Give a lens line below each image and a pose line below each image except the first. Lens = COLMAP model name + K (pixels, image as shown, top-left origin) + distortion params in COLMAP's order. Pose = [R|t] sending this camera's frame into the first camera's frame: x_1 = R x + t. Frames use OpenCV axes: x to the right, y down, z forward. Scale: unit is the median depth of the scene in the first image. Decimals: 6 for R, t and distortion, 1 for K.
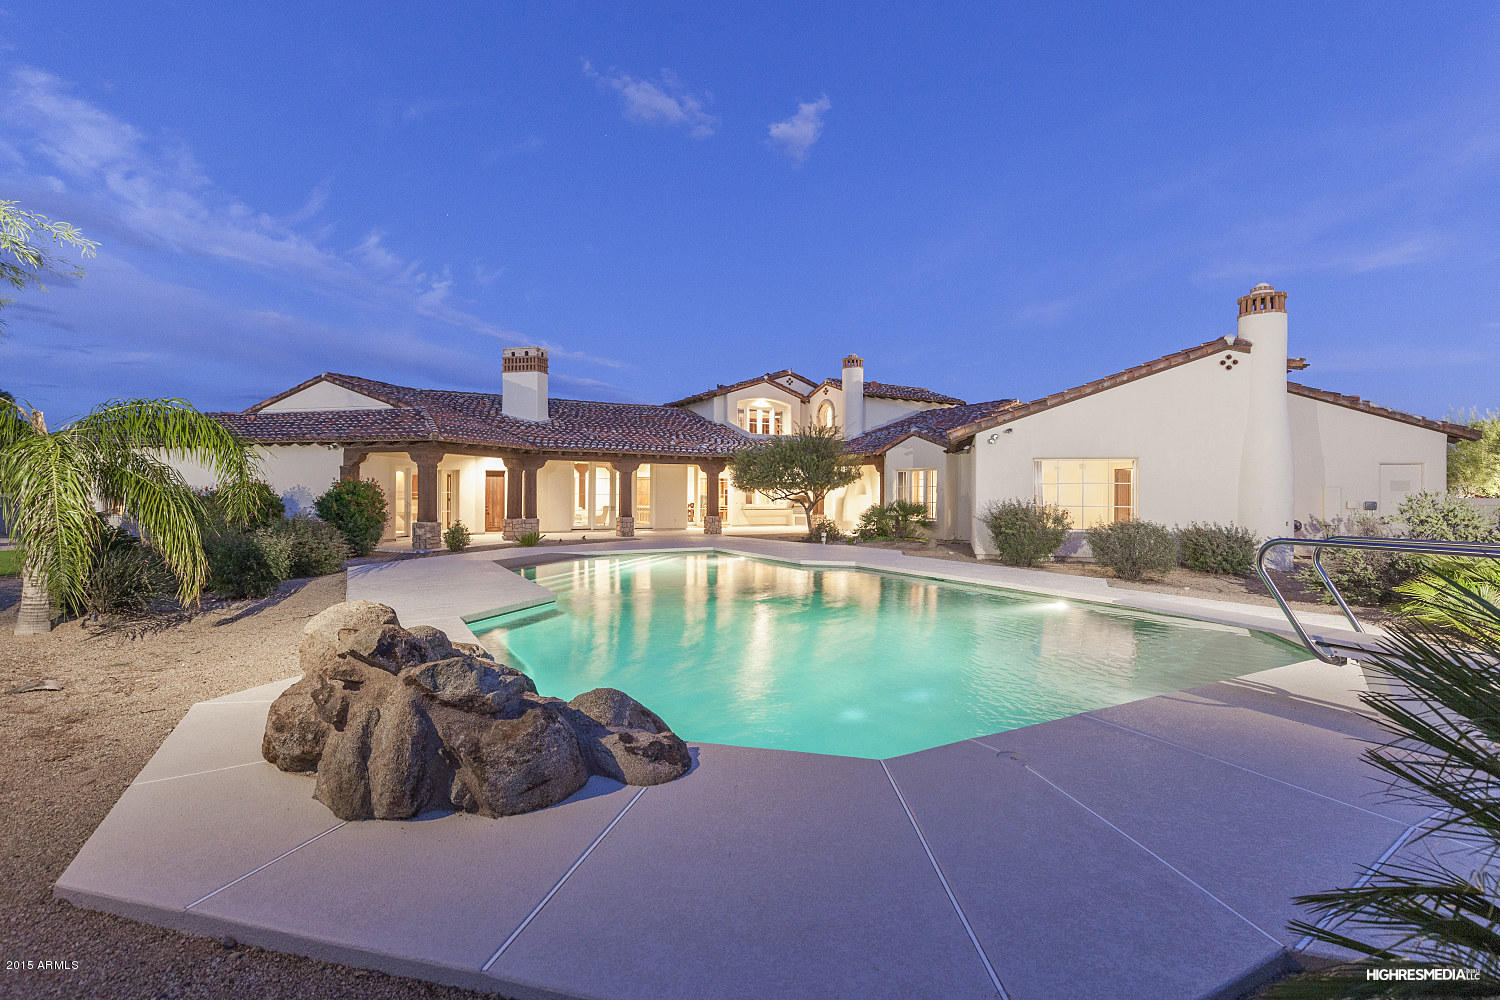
lens RADIAL K [[708.6, 0, 750.0], [0, 708.6, 500.0], [0, 0, 1]] dist [-0.000863, -0.000009]
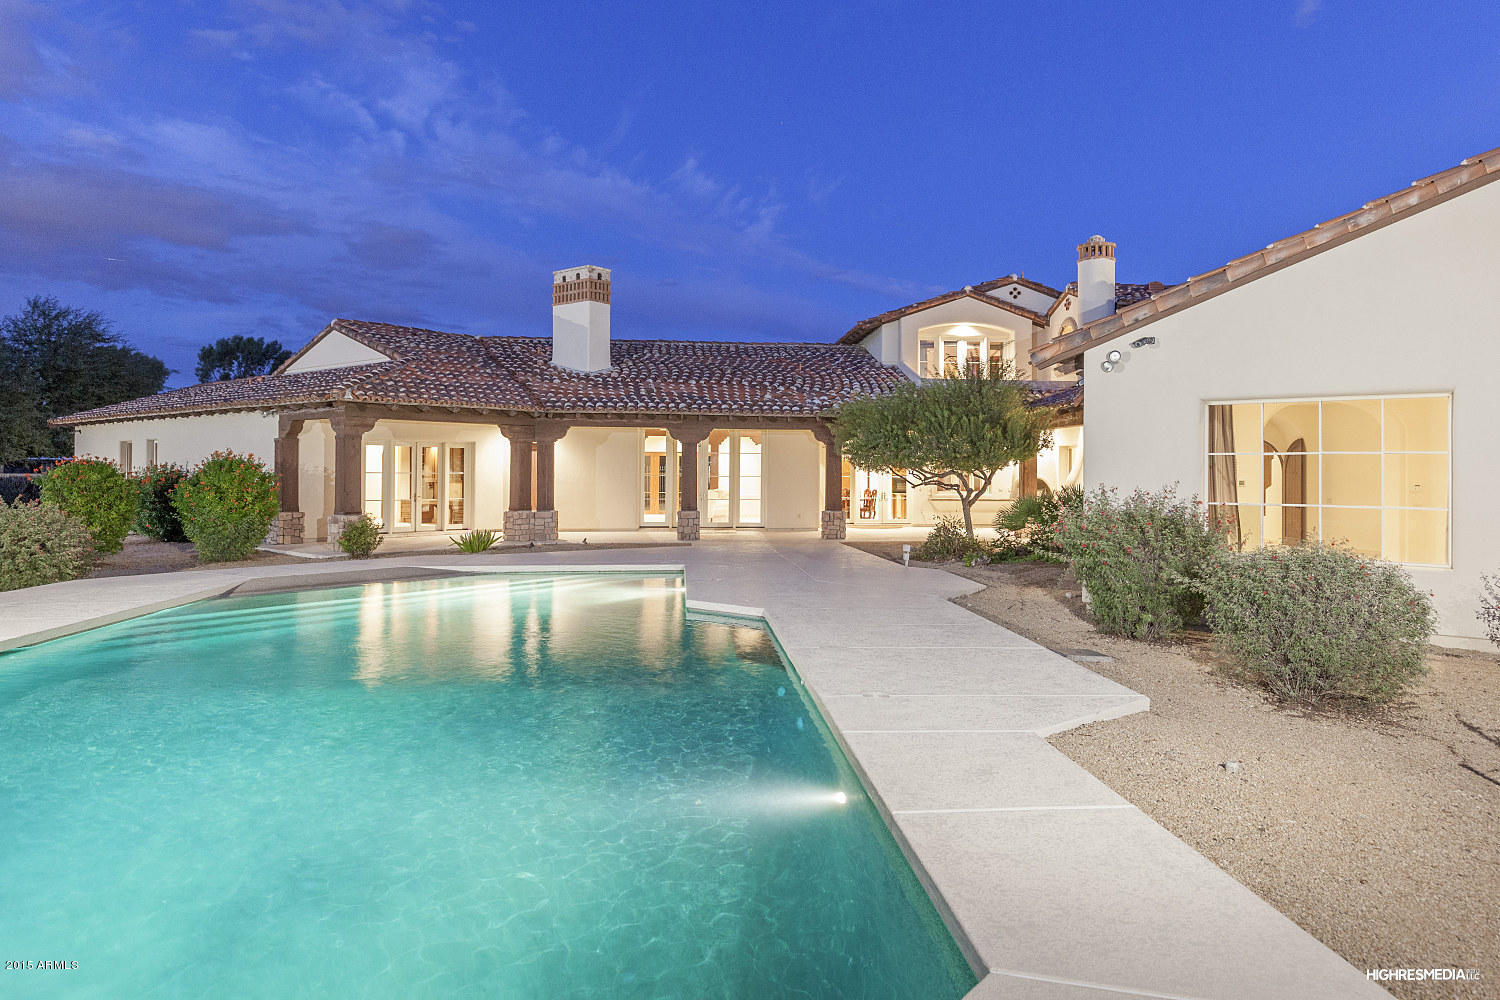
lens RADIAL K [[953.6, 0, 786.0], [0, 953.6, 471.8], [0, 0, 1]] dist [0.002721, -0.000139]
pose [[0.923077, 0.000002, -0.384616, 0.246018], [-0.004330, 0.999937, -0.010387, -0.003179], [0.384592, 0.011253, 0.923018, 0.208254]]
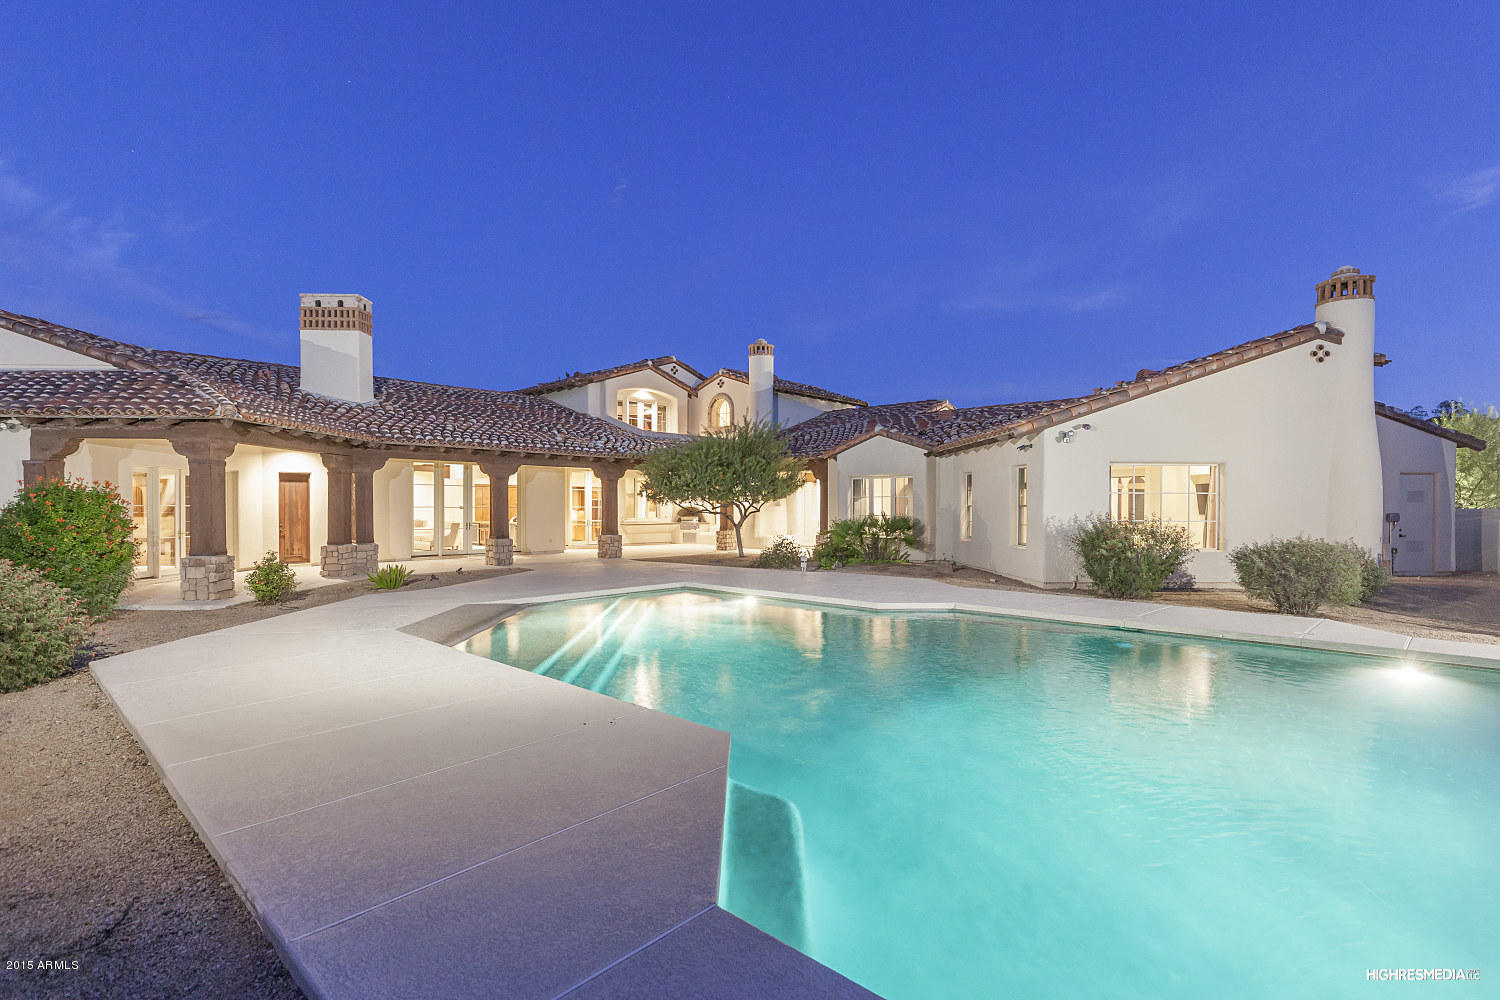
lens RADIAL K [[721.7, 0, 743.5], [0, 721.7, 520.6], [0, 0, 1]] dist [-0.002496, -0.000812]
pose [[0.954913, -0.009677, 0.296729, -0.153759], [0.005408, 0.999870, 0.015205, -0.004164], [-0.296838, -0.012915, 0.954841, 0.213840]]
